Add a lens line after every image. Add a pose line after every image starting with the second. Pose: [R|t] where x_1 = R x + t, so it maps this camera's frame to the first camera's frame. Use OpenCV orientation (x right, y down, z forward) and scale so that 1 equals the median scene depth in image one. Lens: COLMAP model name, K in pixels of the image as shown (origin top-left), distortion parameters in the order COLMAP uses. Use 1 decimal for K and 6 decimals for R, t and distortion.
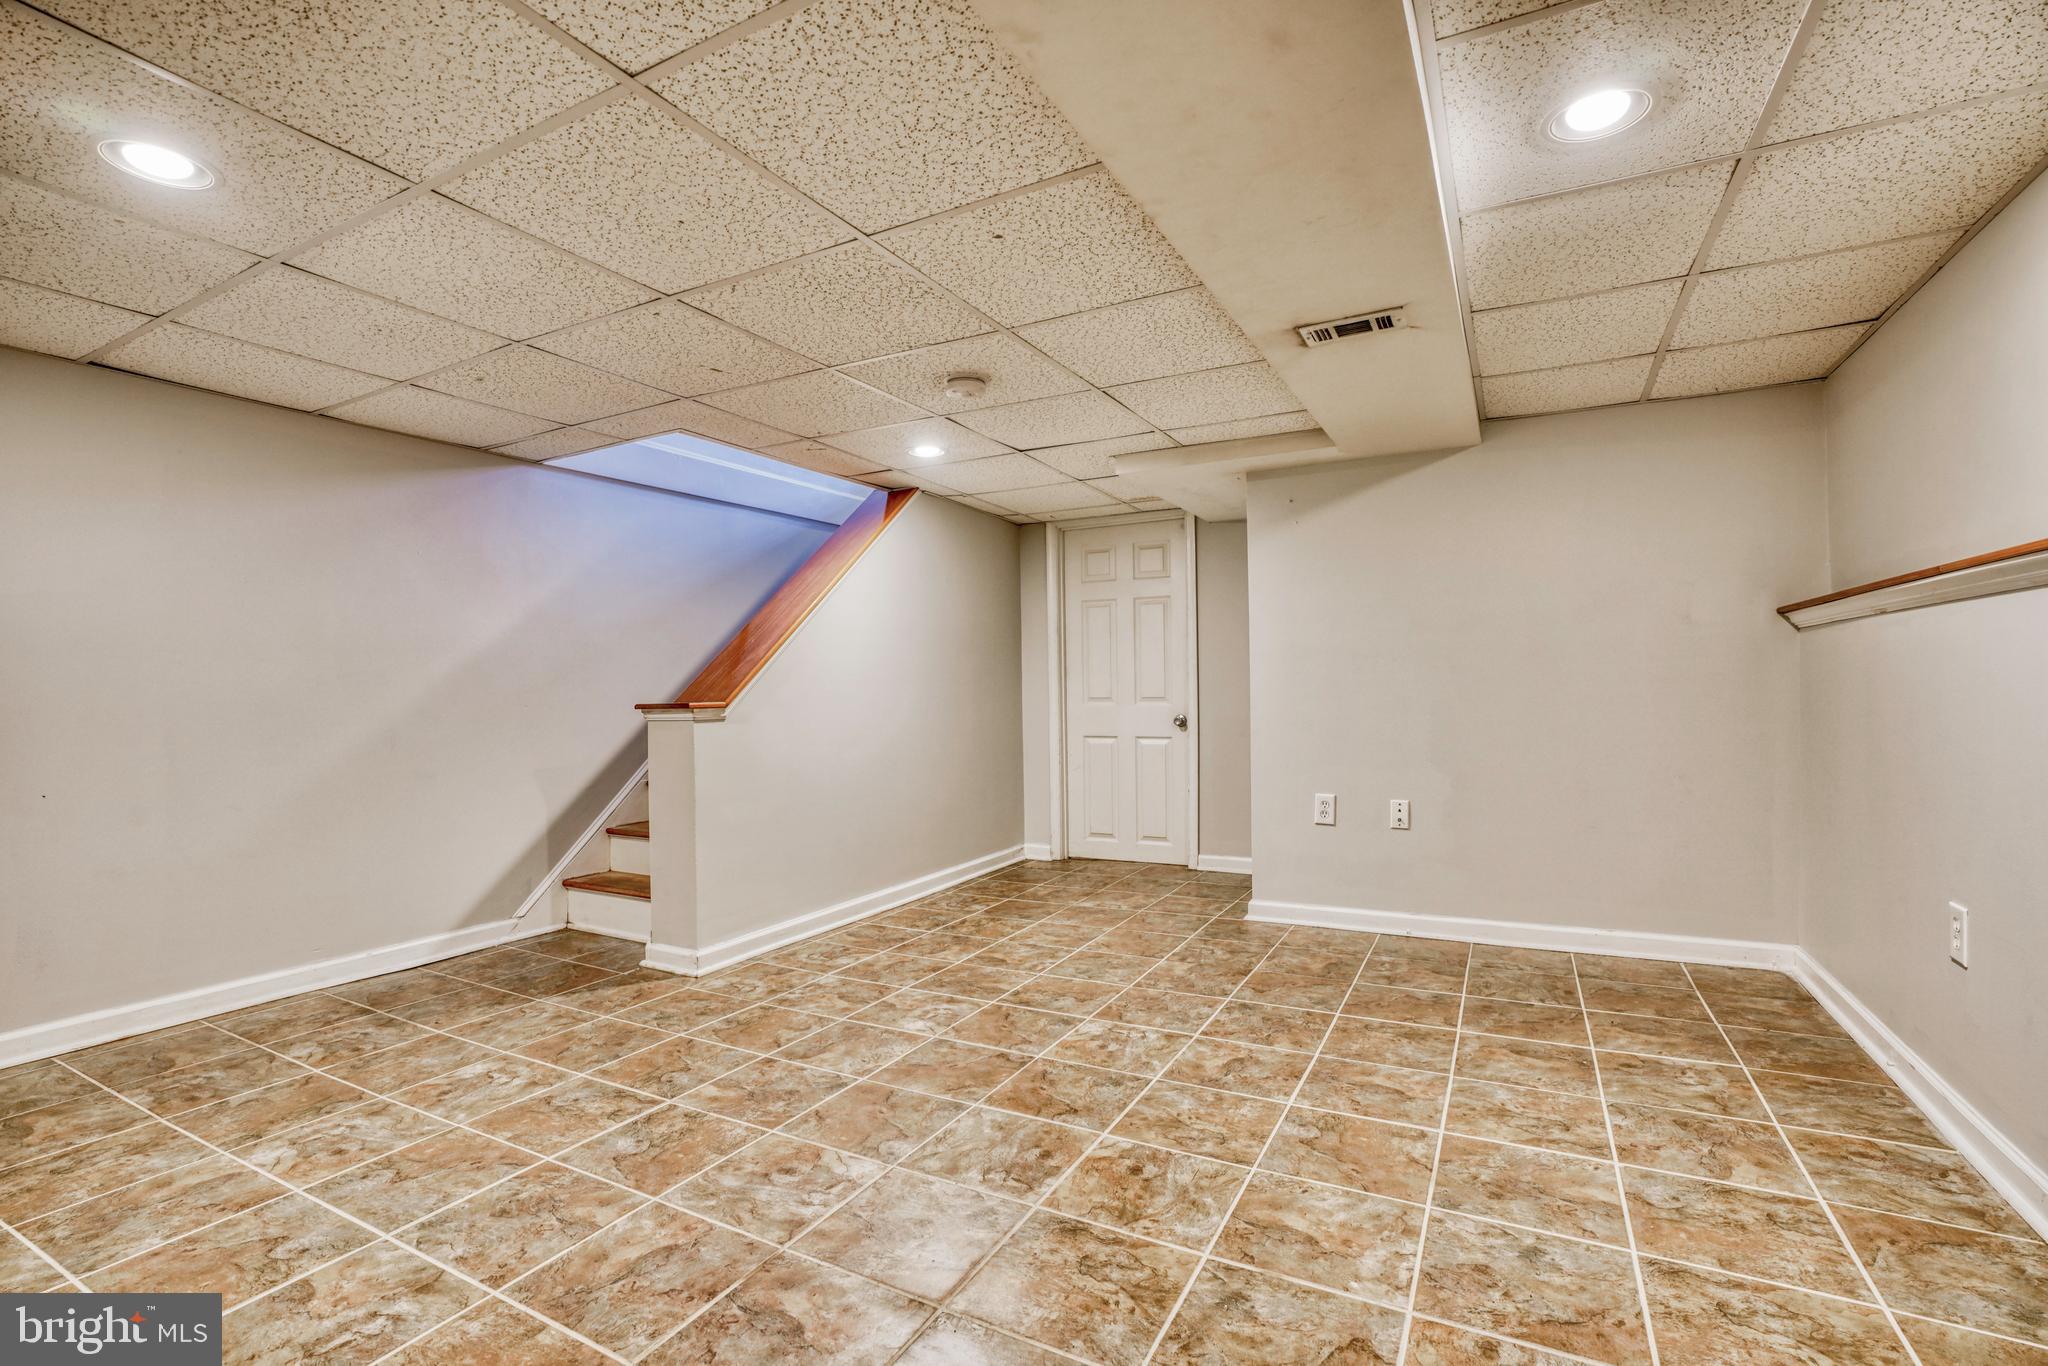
lens RADIAL K [[947.9, 0, 1023.2], [0, 947.9, 694.1], [0, 0, 1]] dist [-0.043929, 0.011005]
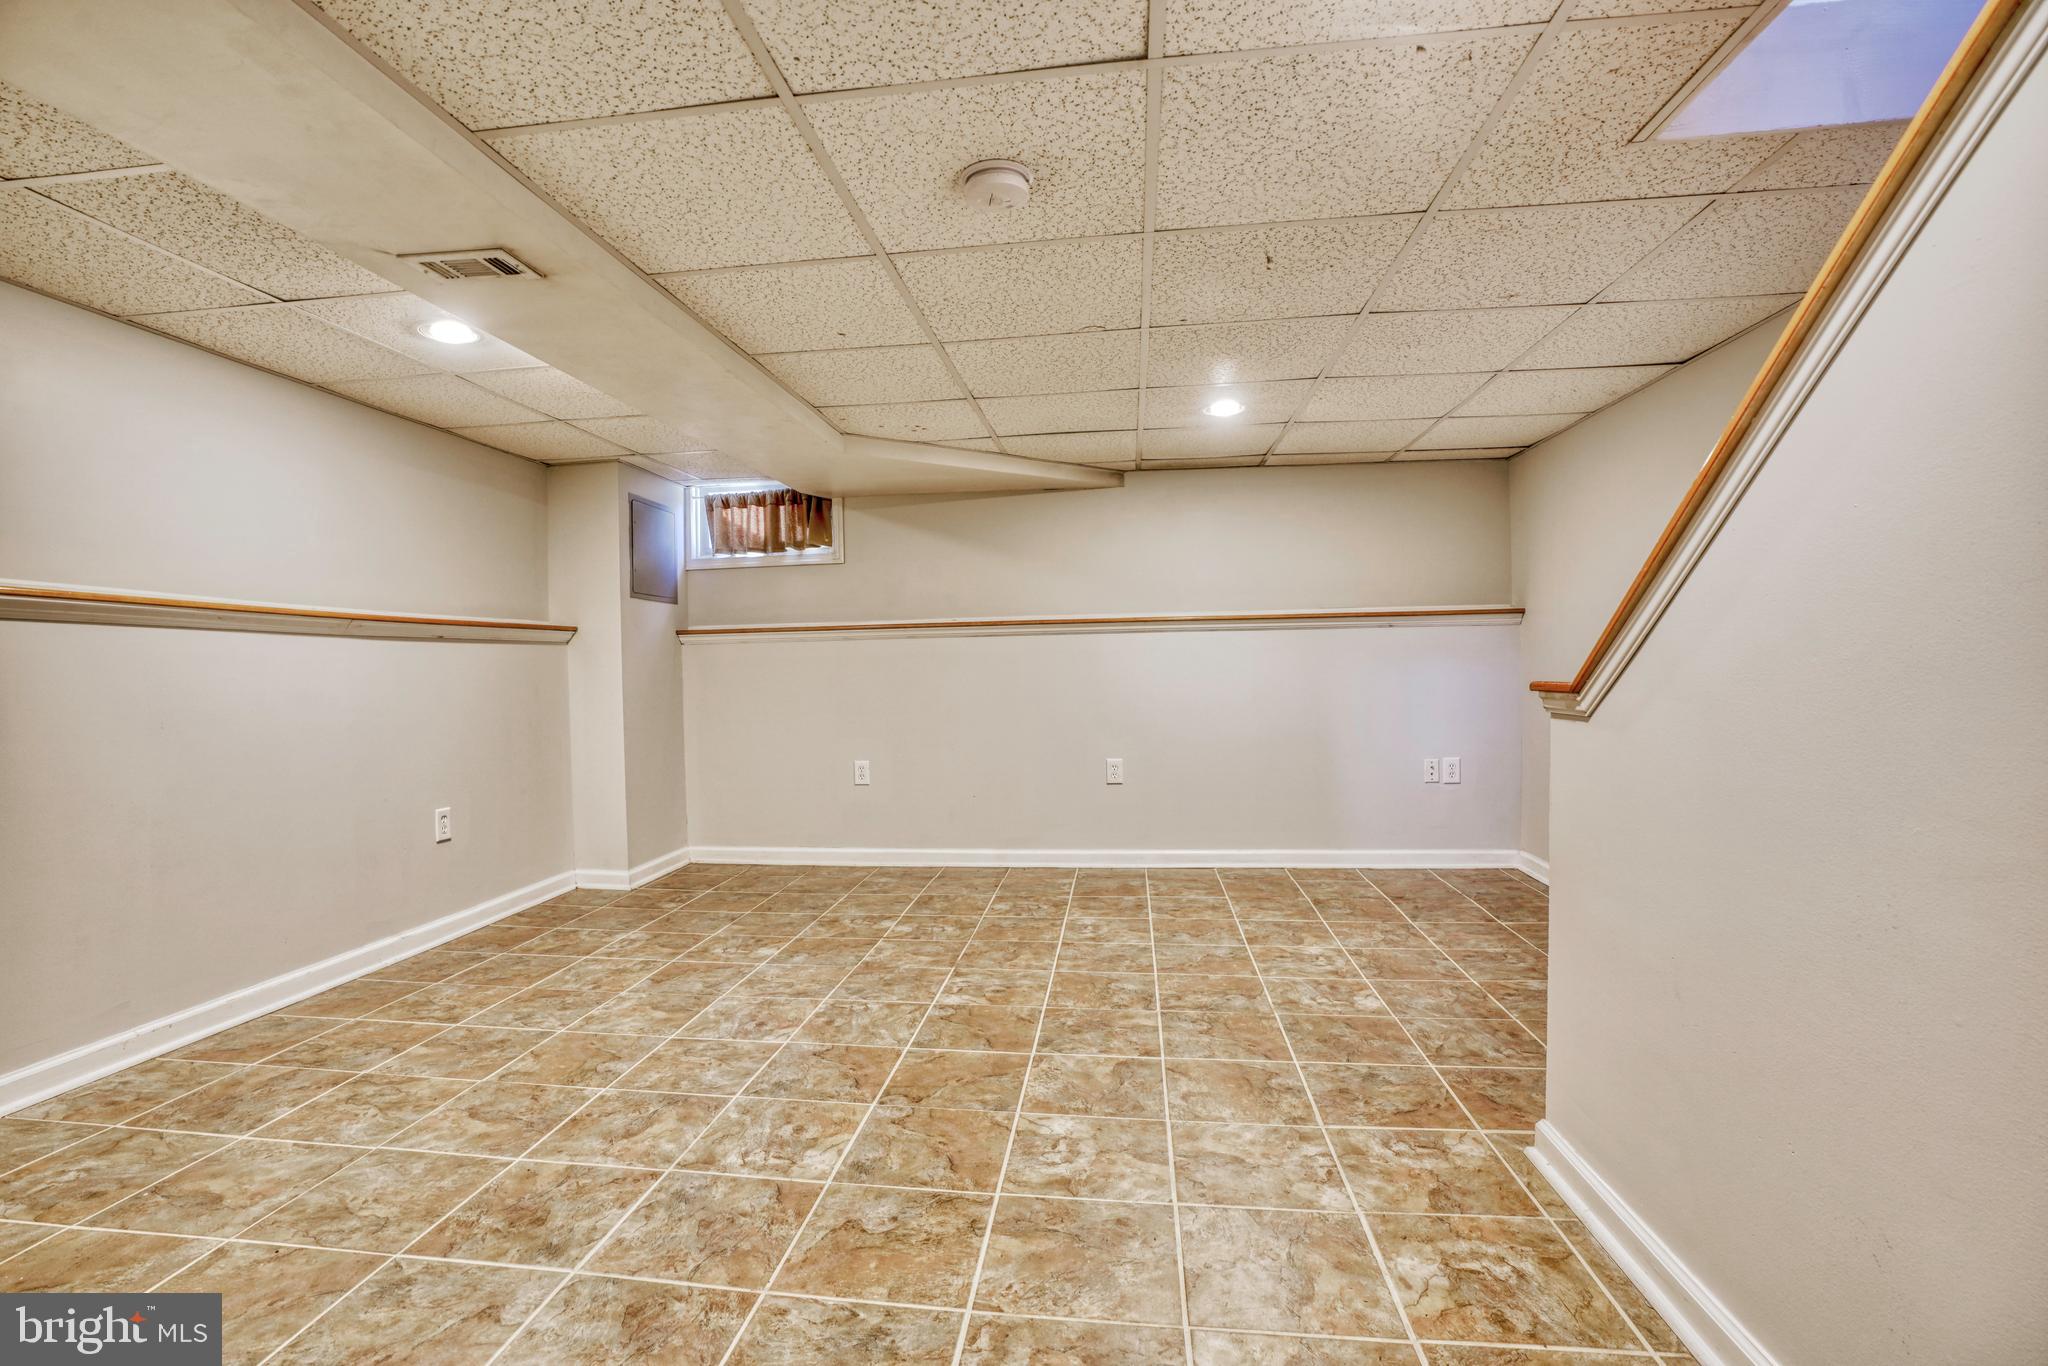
lens RADIAL K [[947.9, 0, 1026.4], [0, 947.9, 688.0], [0, 0, 1]] dist [-0.043929, 0.011005]
pose [[-0.929592, 0.034918, -0.366933, 0.204398], [0.025857, 0.999228, 0.029581, -0.018433], [0.367683, 0.018010, -0.929777, 2.002447]]
